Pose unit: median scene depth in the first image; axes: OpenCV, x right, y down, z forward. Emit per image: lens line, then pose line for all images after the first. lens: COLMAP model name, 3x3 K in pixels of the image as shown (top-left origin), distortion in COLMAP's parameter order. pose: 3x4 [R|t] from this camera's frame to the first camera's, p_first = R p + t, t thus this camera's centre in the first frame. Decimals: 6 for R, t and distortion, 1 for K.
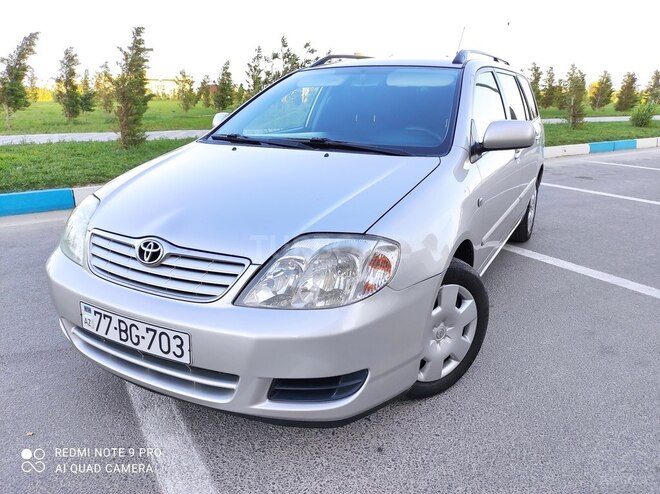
lens RADIAL K [[487.0, 0, 331.5], [0, 487.0, 247.0], [0, 0, 1]] dist [0.043494, -0.045986]
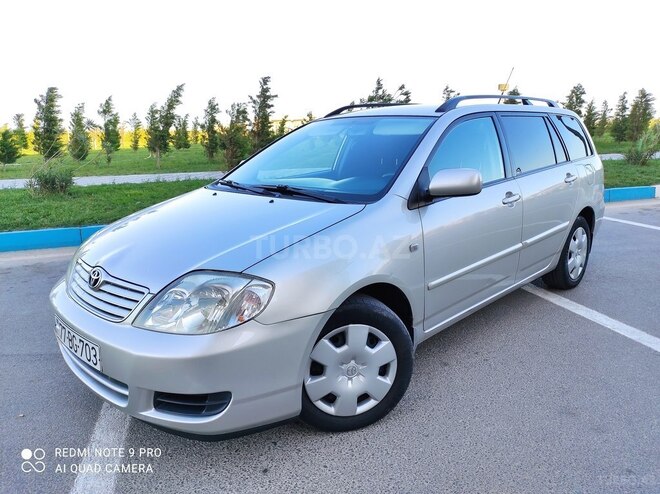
lens RADIAL K [[487.0, 0, 331.5], [0, 487.0, 247.0], [0, 0, 1]] dist [0.043494, -0.045986]
pose [[0.960952, 0.036571, -0.274289, 0.452487], [-0.054725, 0.996767, -0.058825, -0.024551], [0.271251, 0.071538, 0.959846, -0.041087]]
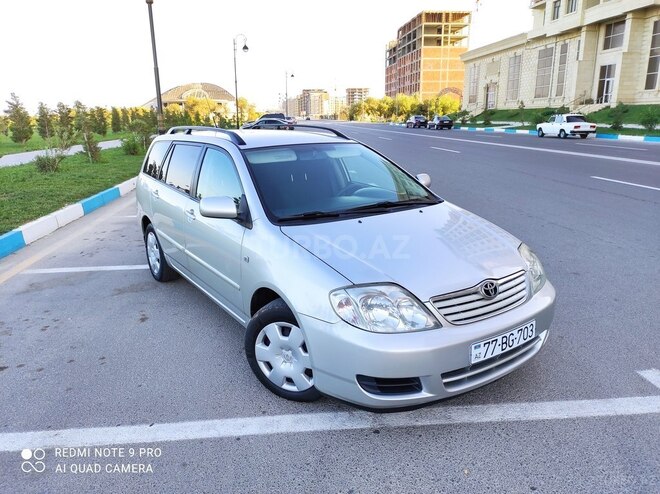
lens RADIAL K [[487.0, 0, 331.5], [0, 487.0, 247.0], [0, 0, 1]] dist [0.043494, -0.045986]
pose [[0.459583, -0.248353, 0.852704, -1.513387], [0.284353, 0.950714, 0.123640, -0.360046], [-0.841384, 0.185646, 0.507552, 0.504632]]
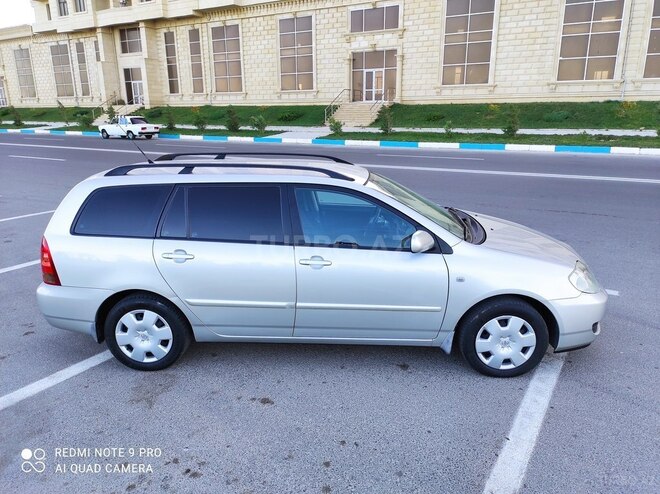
lens RADIAL K [[487.0, 0, 331.5], [0, 487.0, 247.0], [0, 0, 1]] dist [0.043494, -0.045986]
pose [[-0.435411, -0.256297, 0.862977, -1.615982], [0.269138, 0.877713, 0.396466, -1.087264], [-0.859059, 0.404885, -0.313187, 2.304224]]
